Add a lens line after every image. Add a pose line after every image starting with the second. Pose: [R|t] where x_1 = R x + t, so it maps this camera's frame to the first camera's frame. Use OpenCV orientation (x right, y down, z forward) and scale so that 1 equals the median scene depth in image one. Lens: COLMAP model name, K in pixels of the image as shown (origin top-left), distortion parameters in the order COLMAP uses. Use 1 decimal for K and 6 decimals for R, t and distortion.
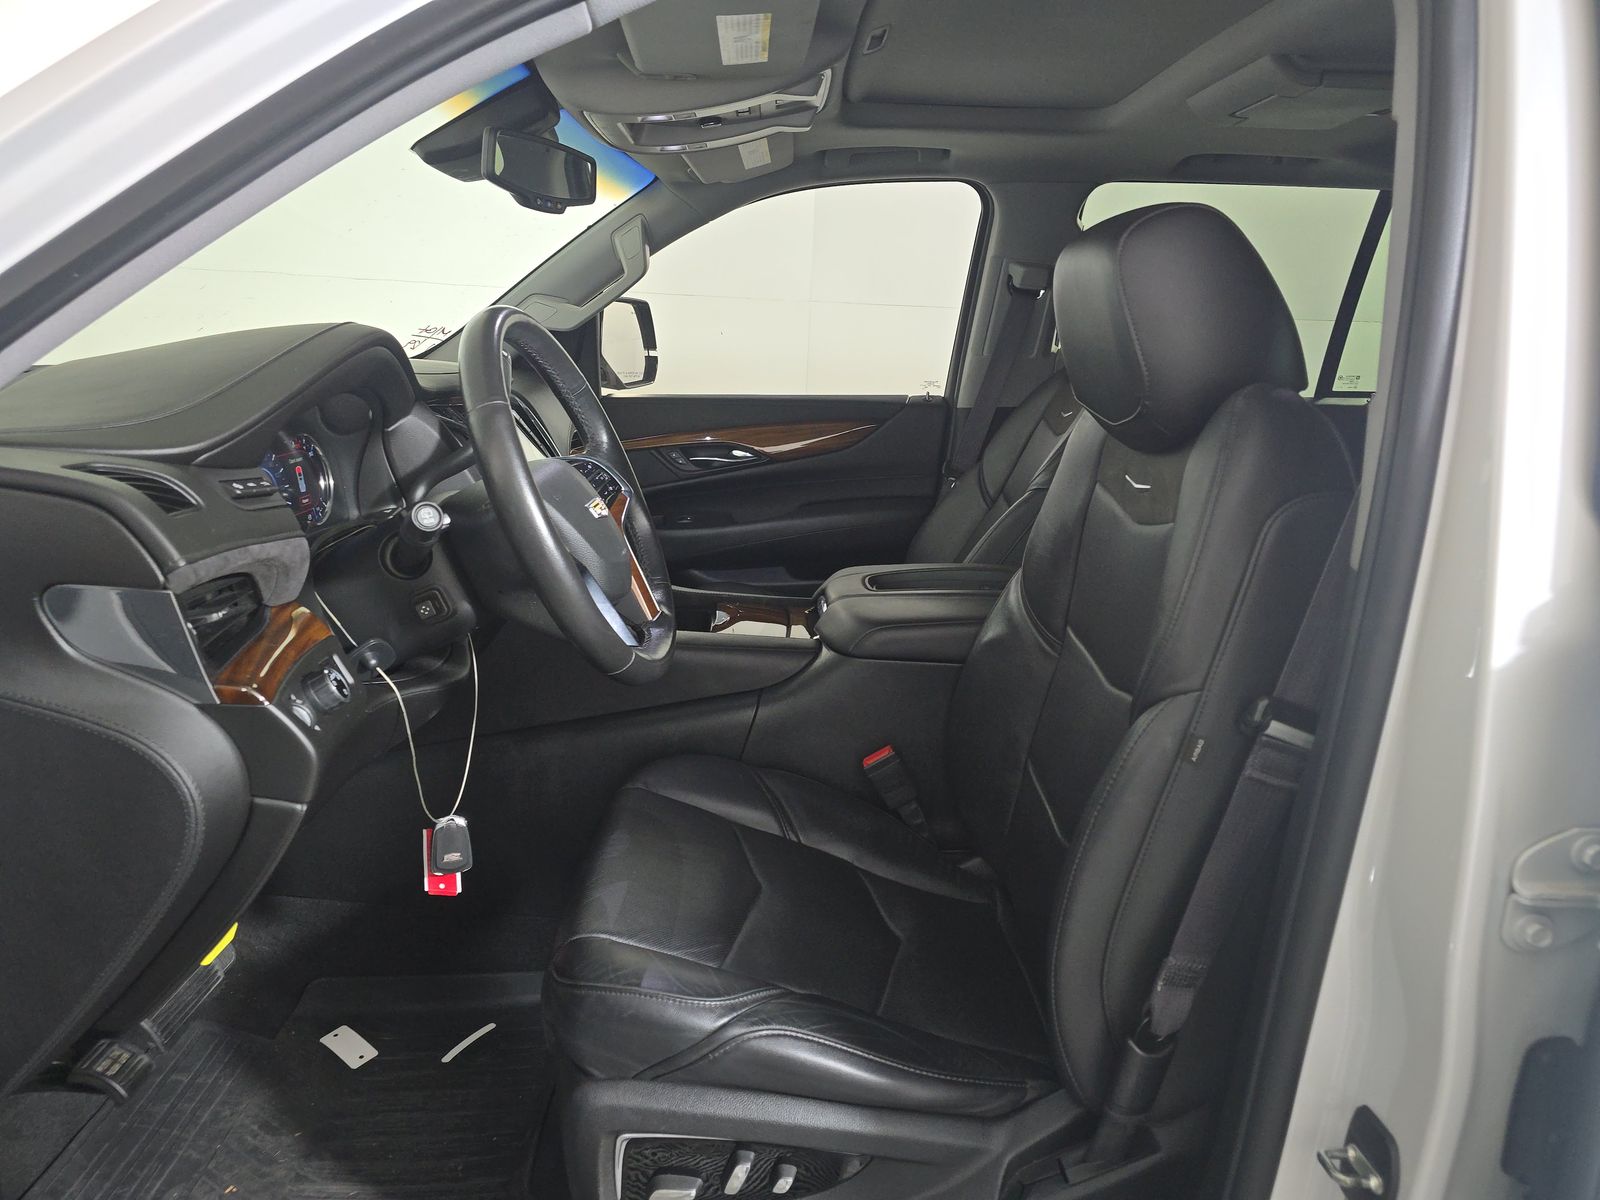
lens RADIAL K [[1084.2, 0, 804.1], [0, 1084.2, 602.7], [0, 0, 1]] dist [0.060446, -0.068983]
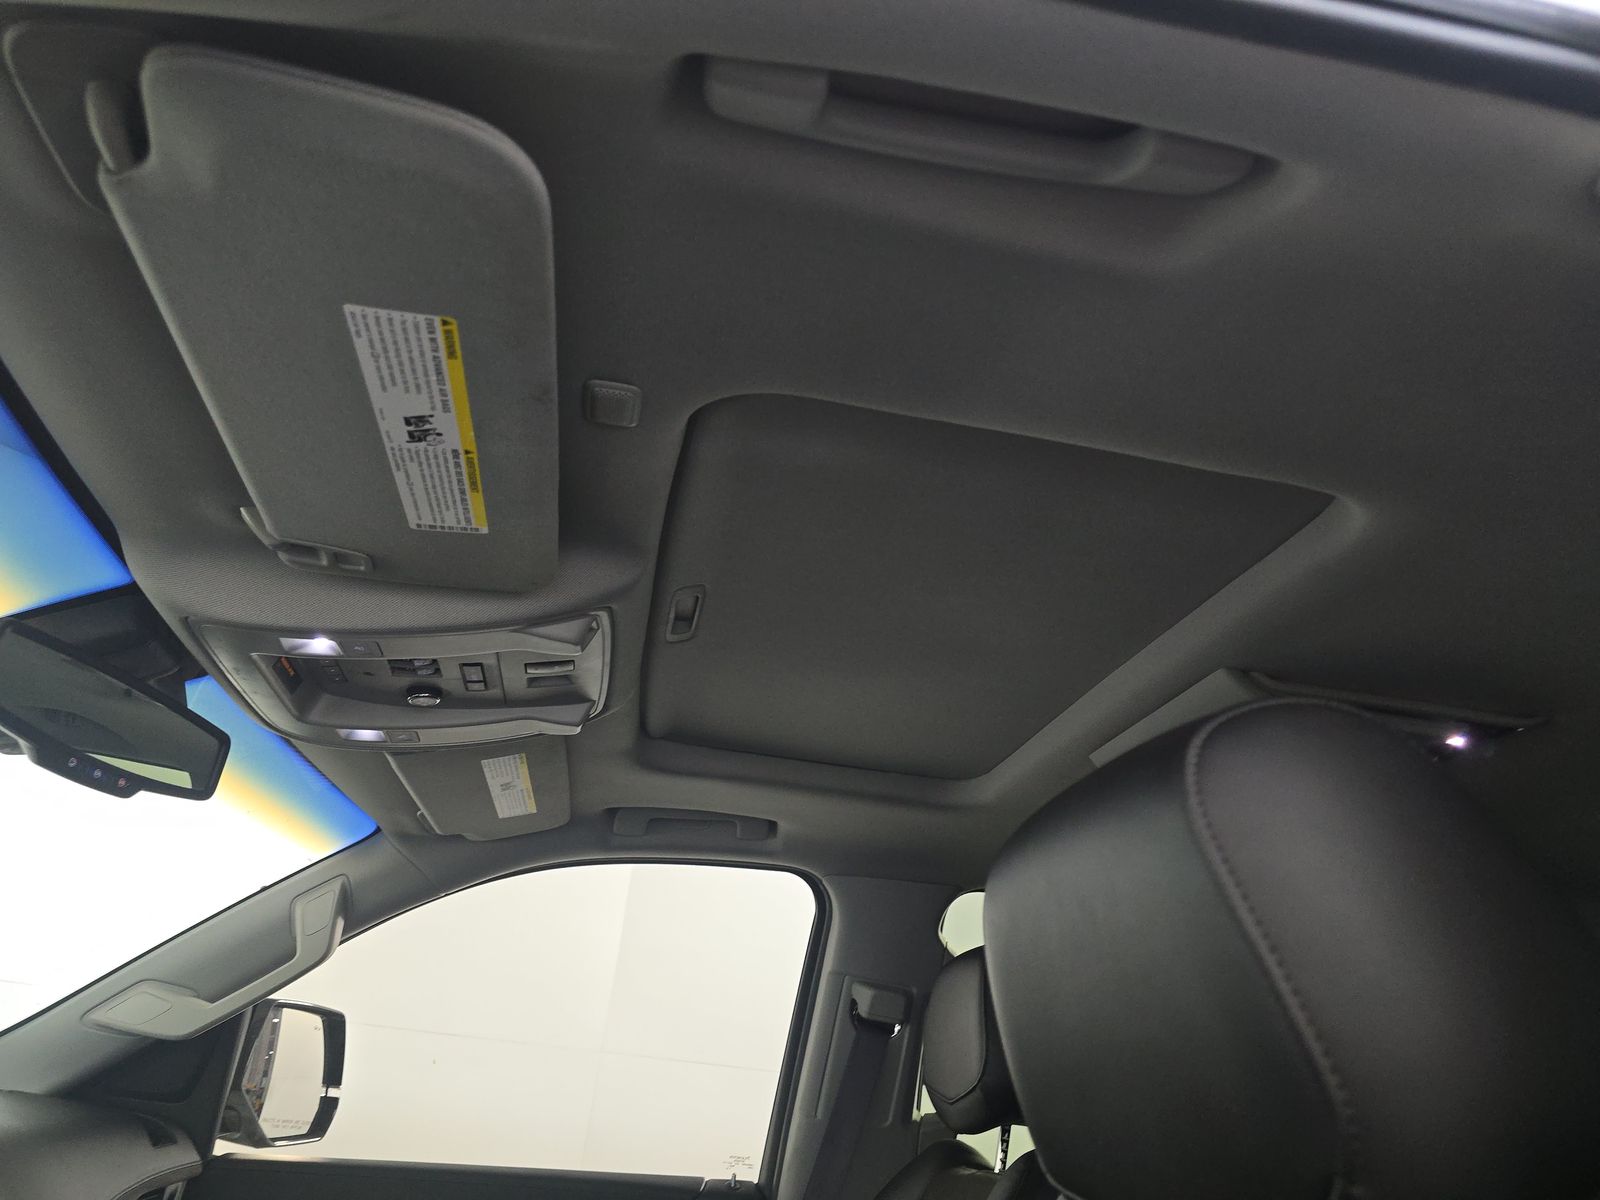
lens RADIAL K [[1084.2, 0, 804.1], [0, 1084.2, 602.7], [0, 0, 1]] dist [0.060446, -0.068983]
pose [[0.985810, 0.115801, 0.121528, 0.037750], [-0.013609, 0.776708, -0.629713, -0.048216], [-0.167314, 0.619124, 0.767263, 0.289588]]
